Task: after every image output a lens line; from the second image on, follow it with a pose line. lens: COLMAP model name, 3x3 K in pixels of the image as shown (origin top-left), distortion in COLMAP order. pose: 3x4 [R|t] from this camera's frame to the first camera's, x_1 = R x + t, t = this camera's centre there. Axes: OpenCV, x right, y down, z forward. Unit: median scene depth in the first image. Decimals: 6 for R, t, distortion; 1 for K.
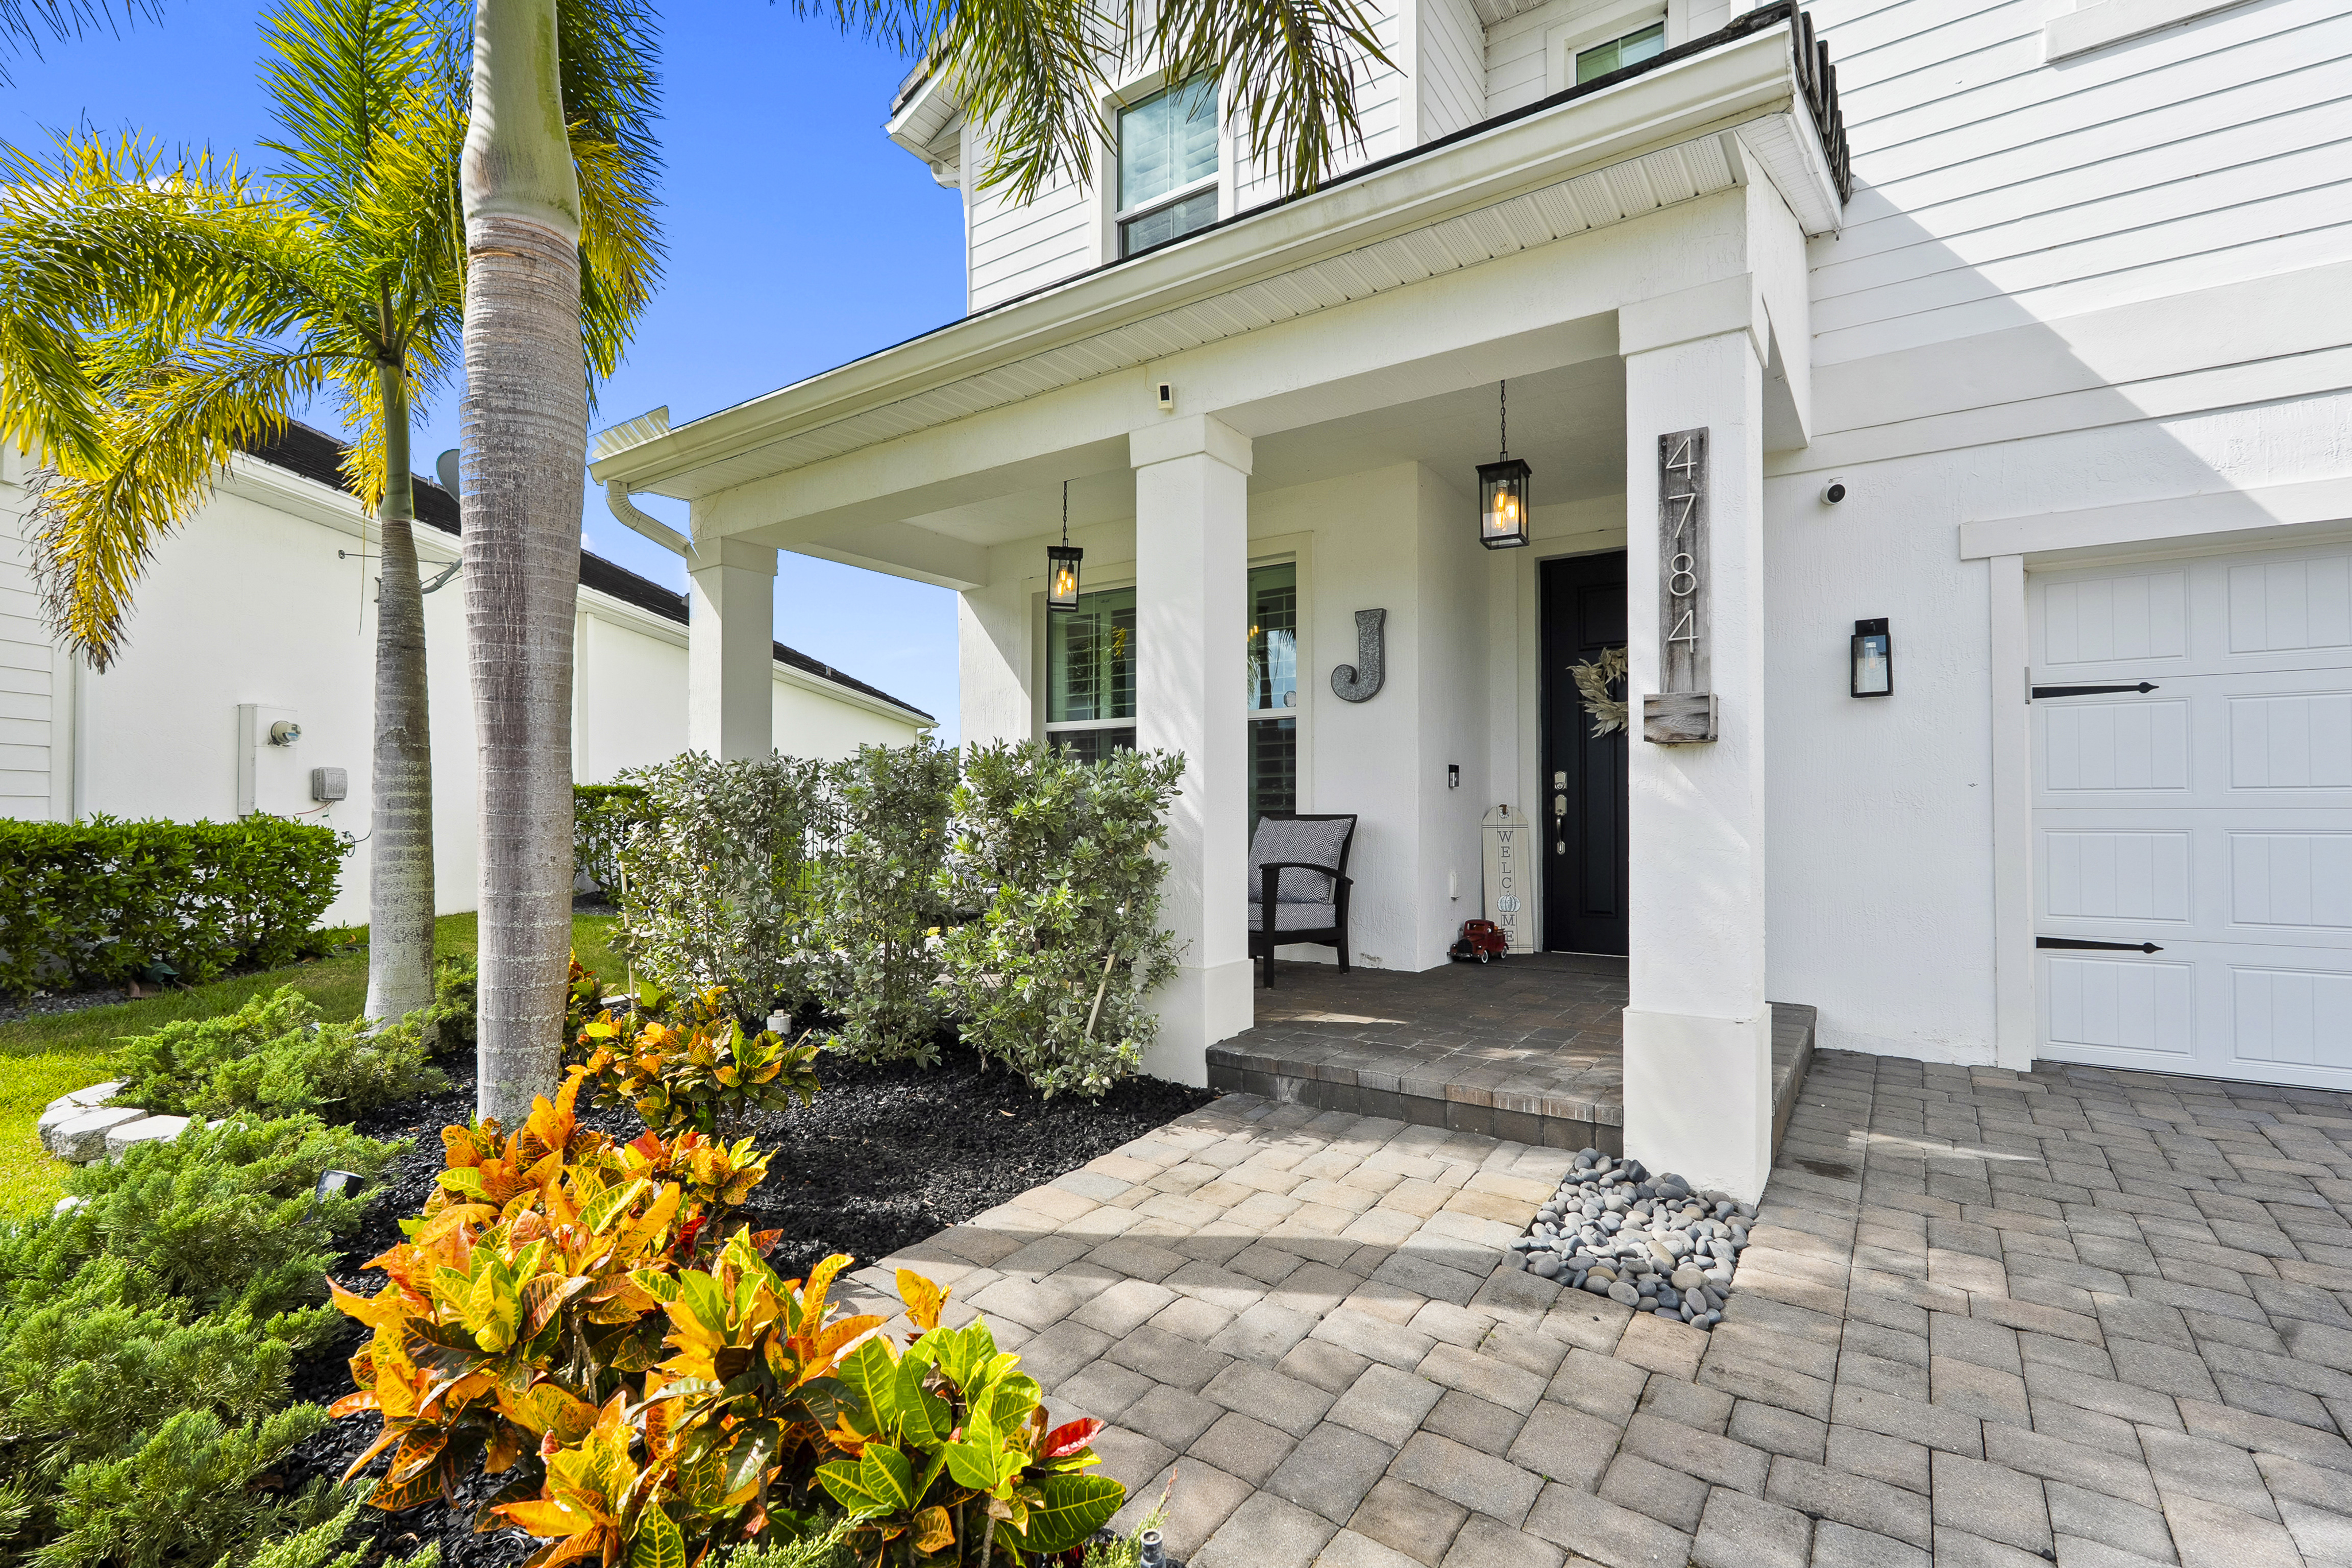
lens RADIAL K [[1080.7, 0, 1180.2], [0, 1080.7, 791.5], [0, 0, 1]] dist [0.005519, 0.000476]
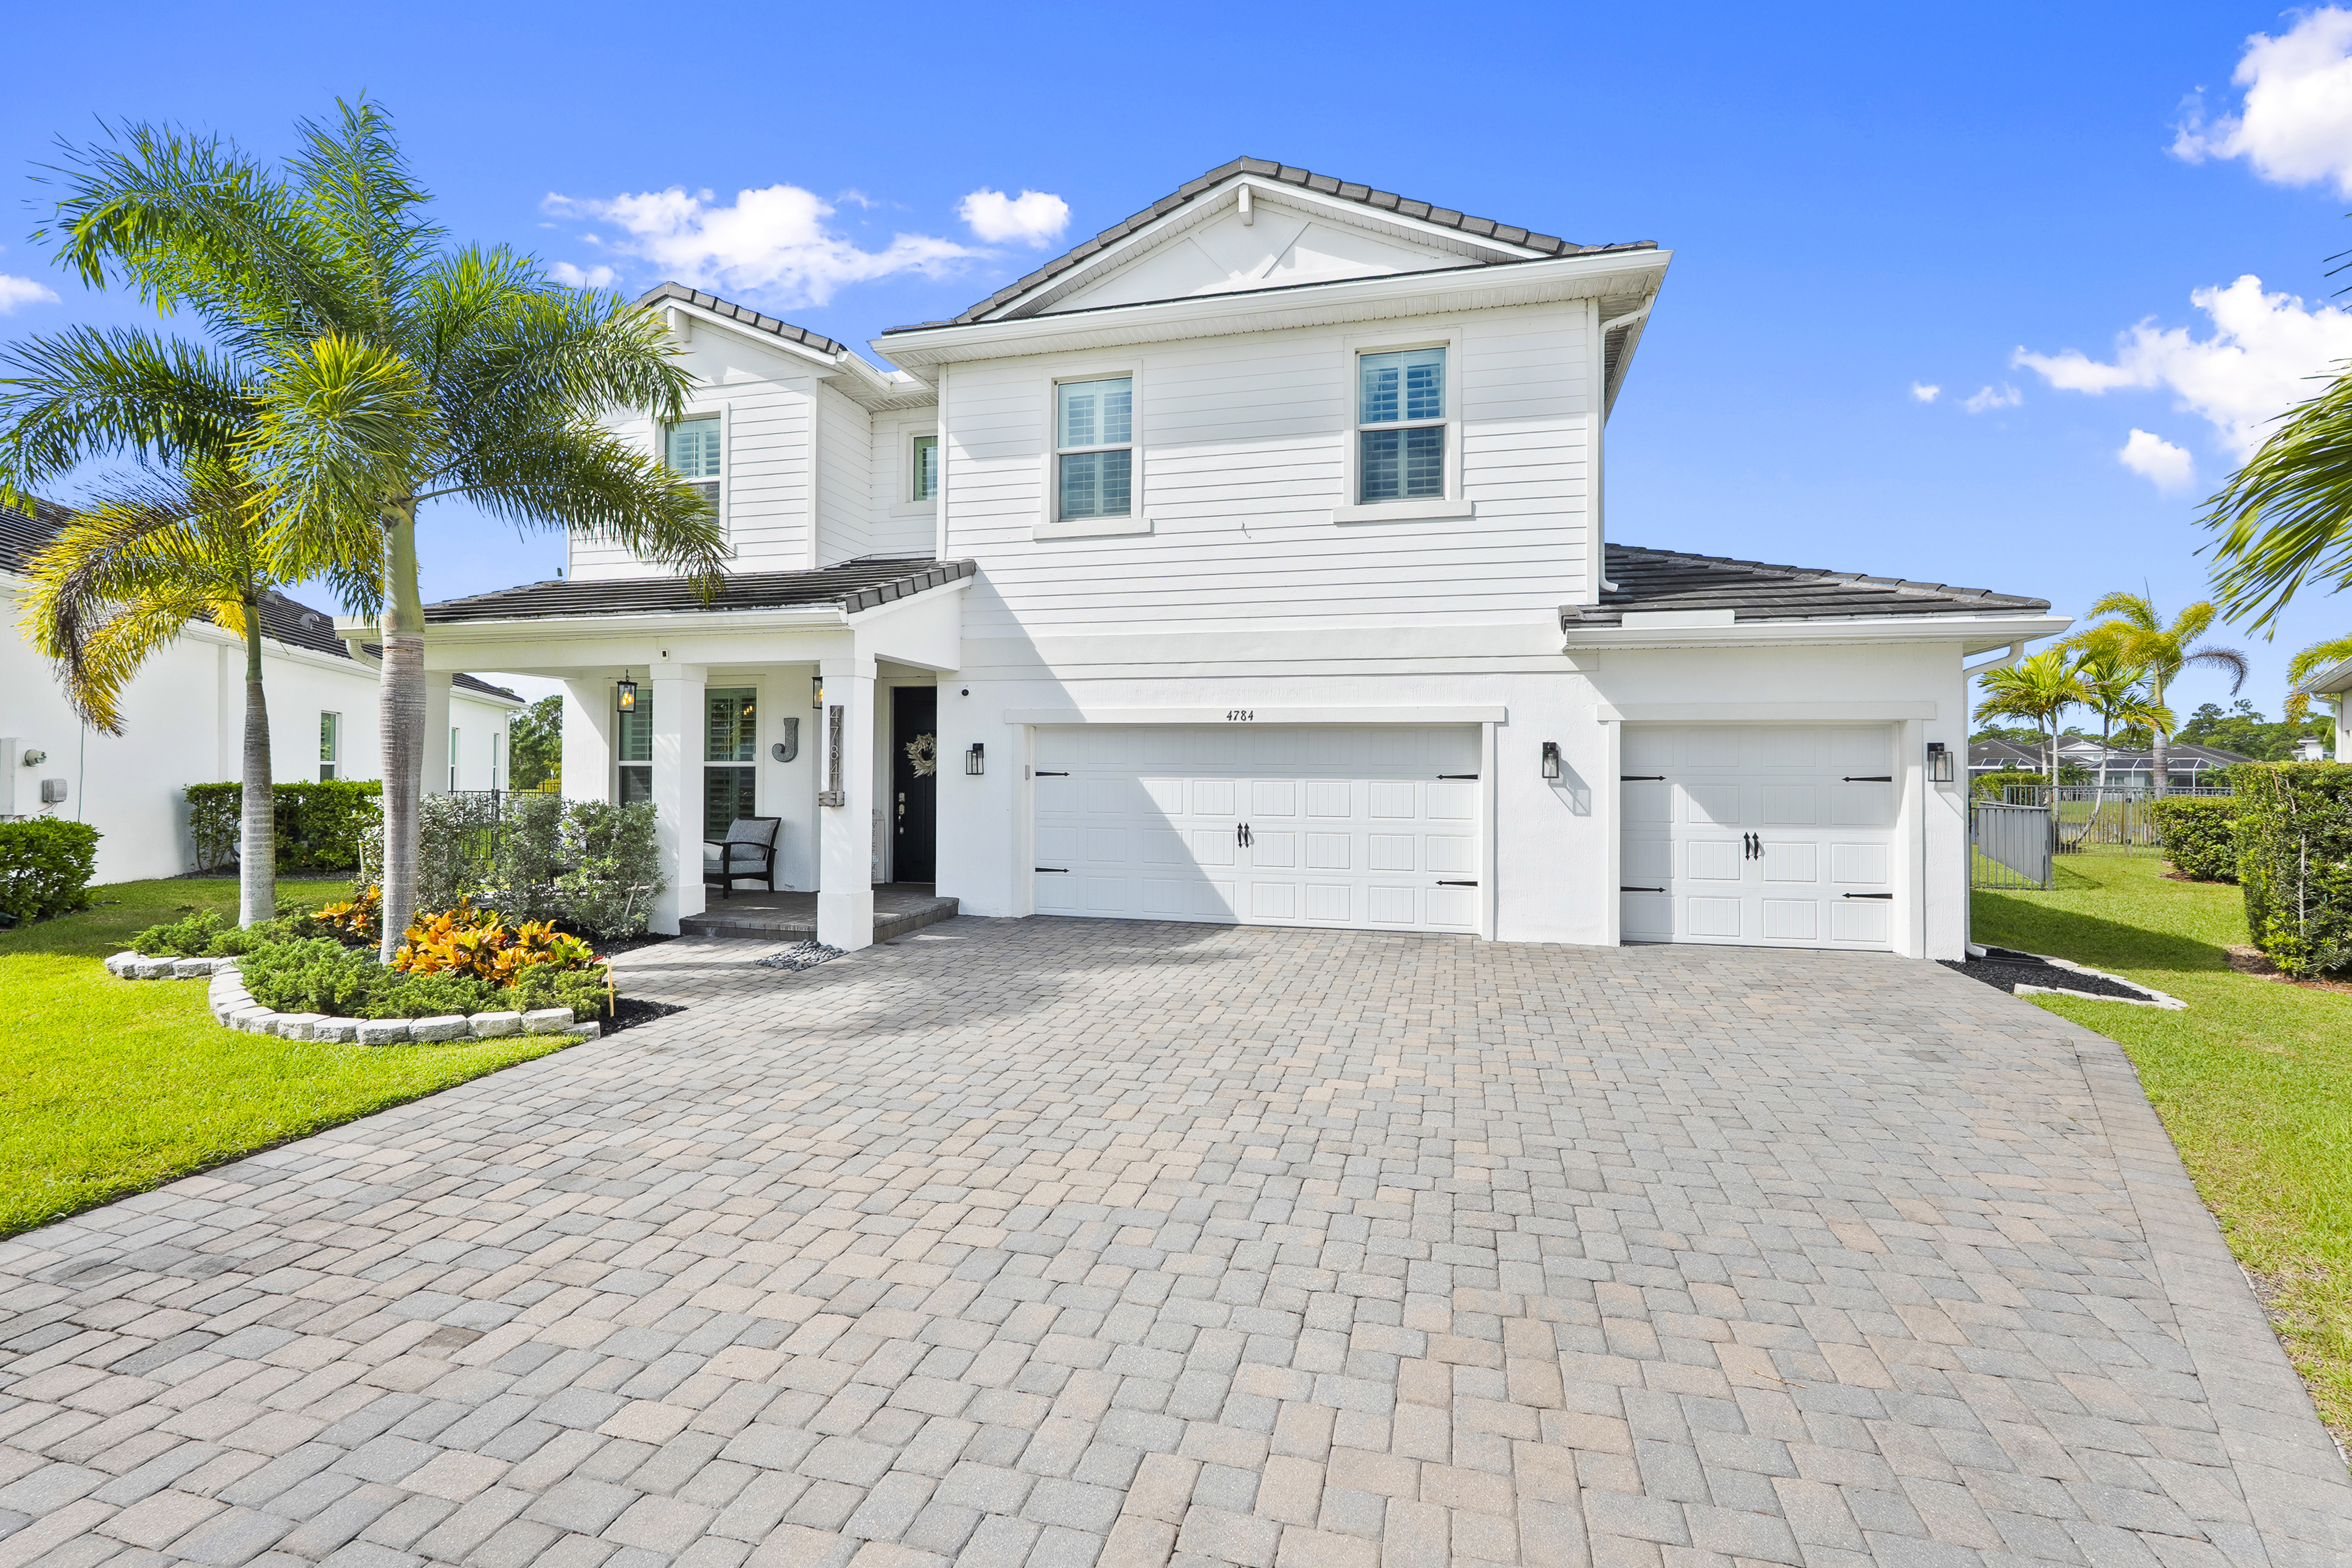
lens RADIAL K [[1037.6, 0, 1177.9], [0, 1037.6, 769.5], [0, 0, 1]] dist [-0.006606, -0.000092]
pose [[0.940118, 0.008948, 0.340731, 0.224529], [-0.014307, 0.999810, 0.013218, -0.121814], [-0.340548, -0.017301, 0.940068, -1.274041]]
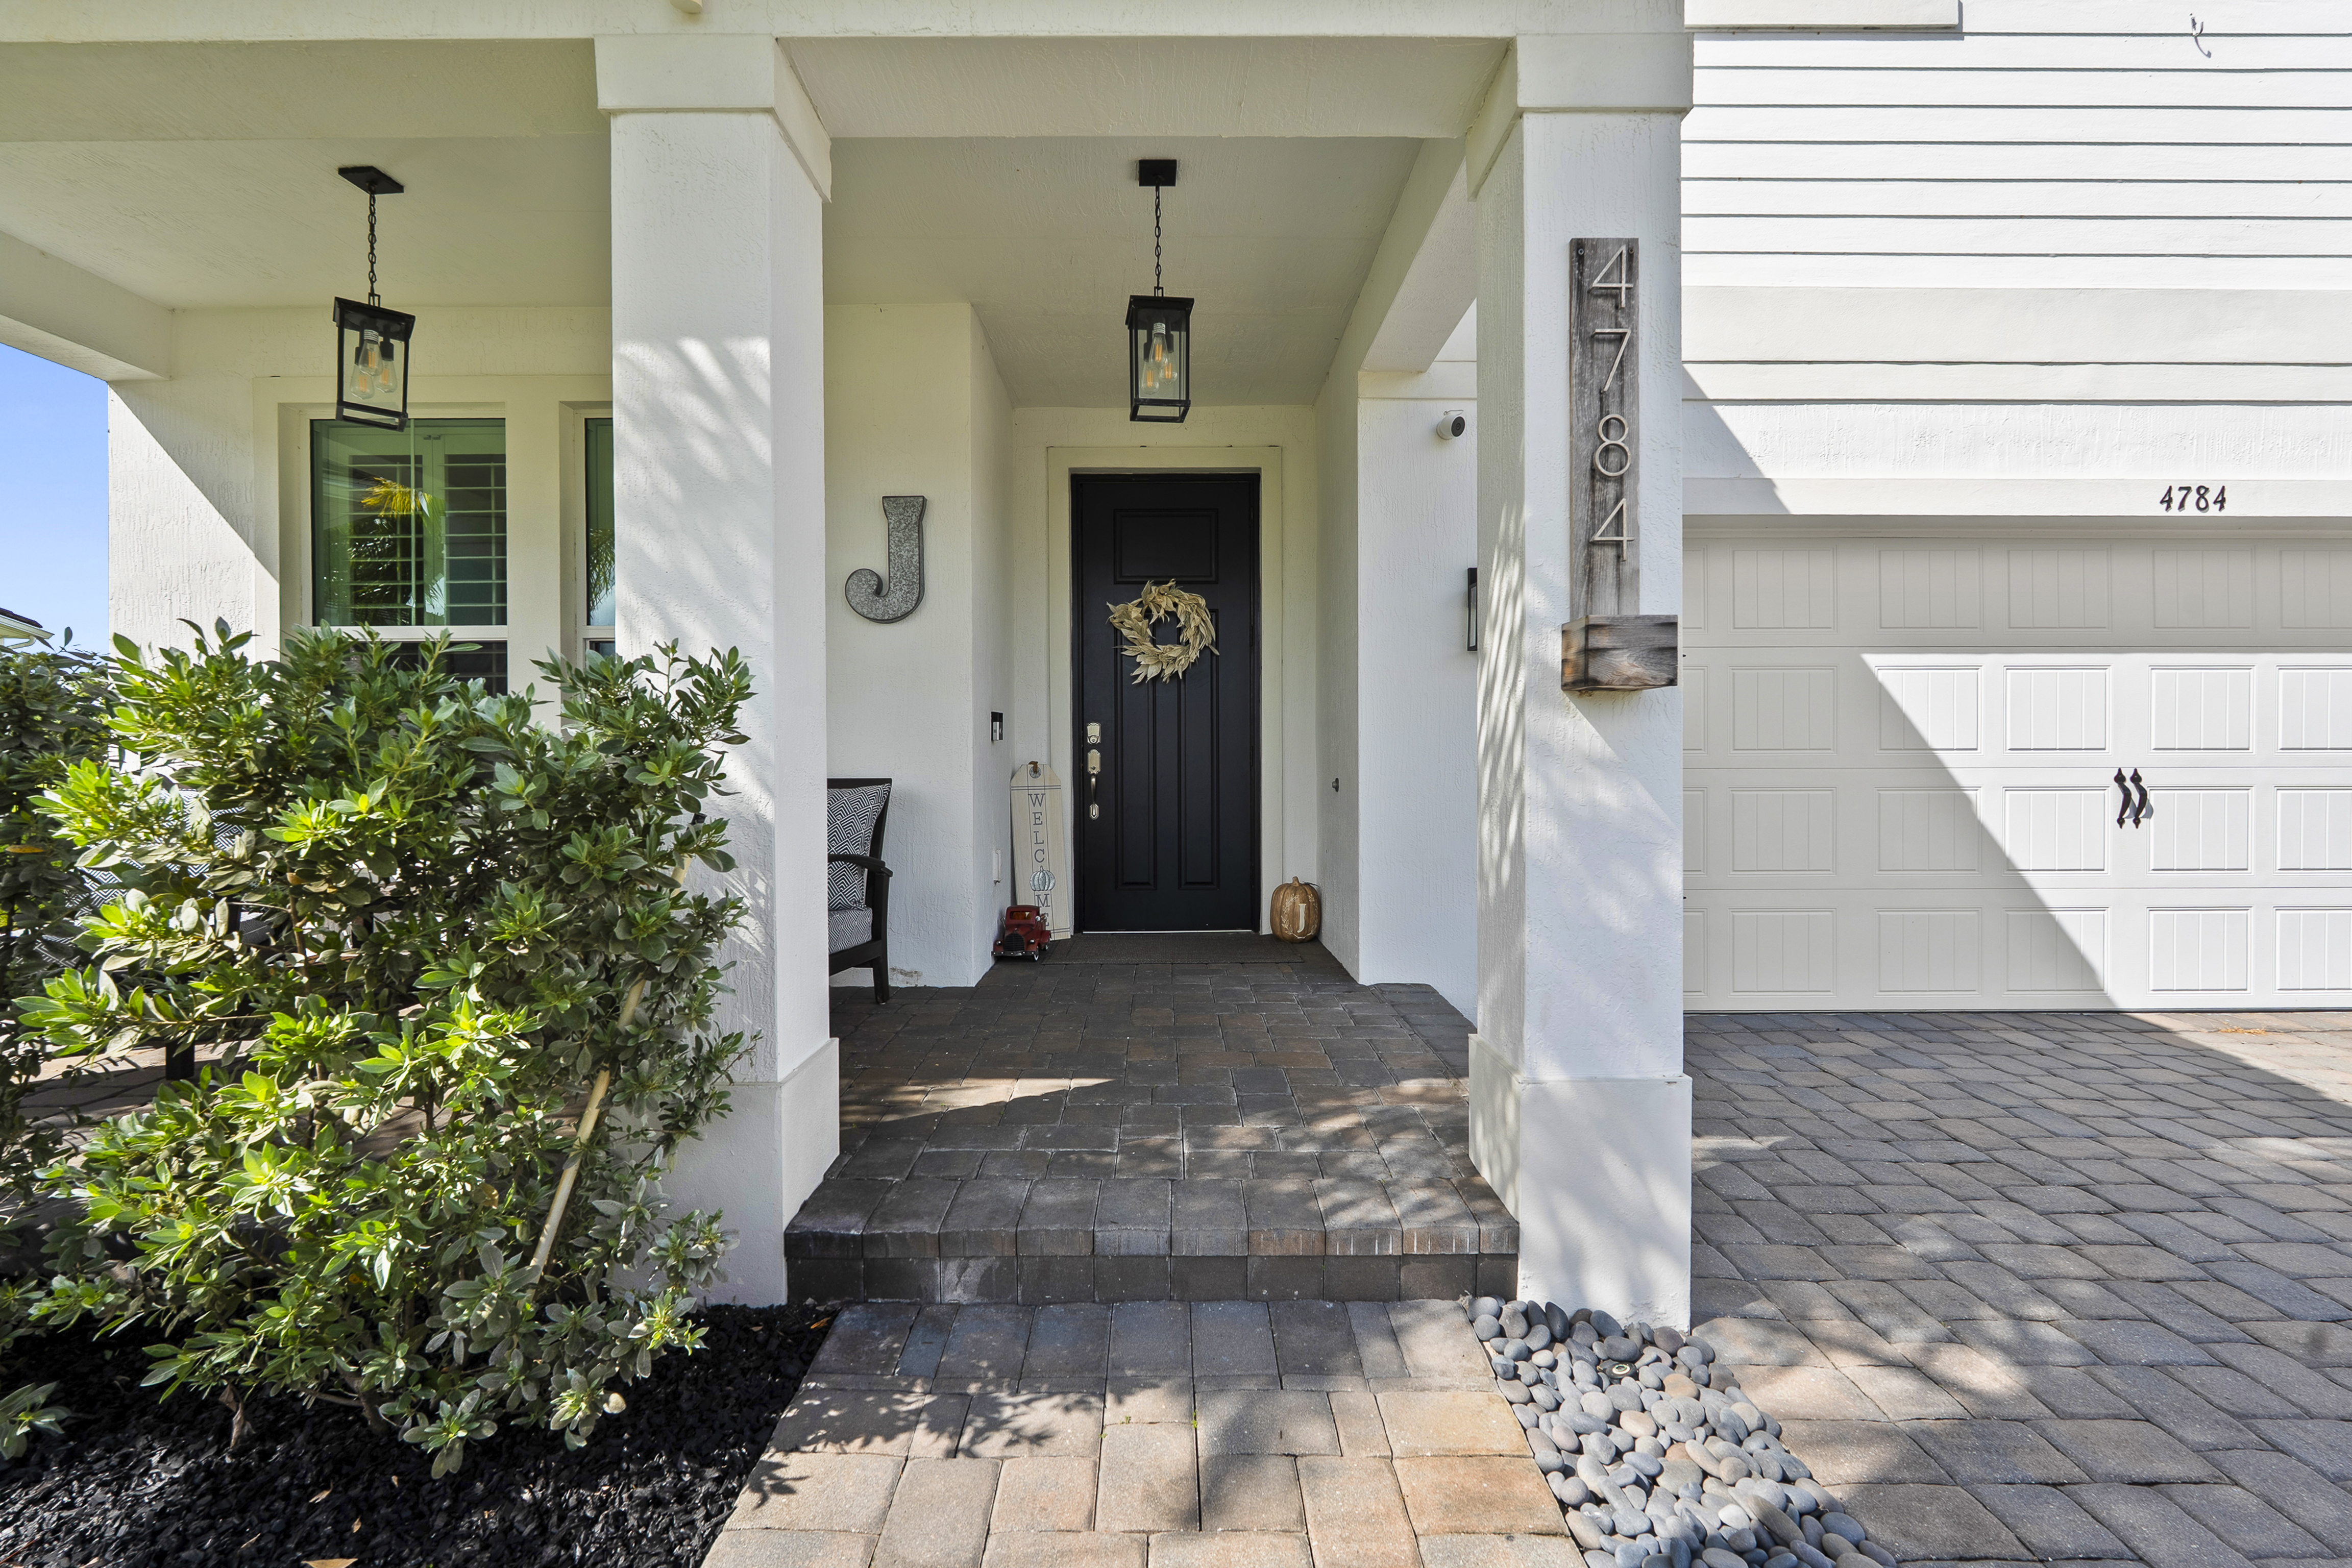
lens RADIAL K [[1037.6, 0, 1175.2], [0, 1037.6, 768.9], [0, 0, 1]] dist [-0.006606, -0.000092]
pose [[0.821087, -0.008066, 0.570745, -0.084143], [-0.008837, 0.999601, 0.026839, -0.005848], [-0.570734, -0.027081, 0.820688, 0.364744]]
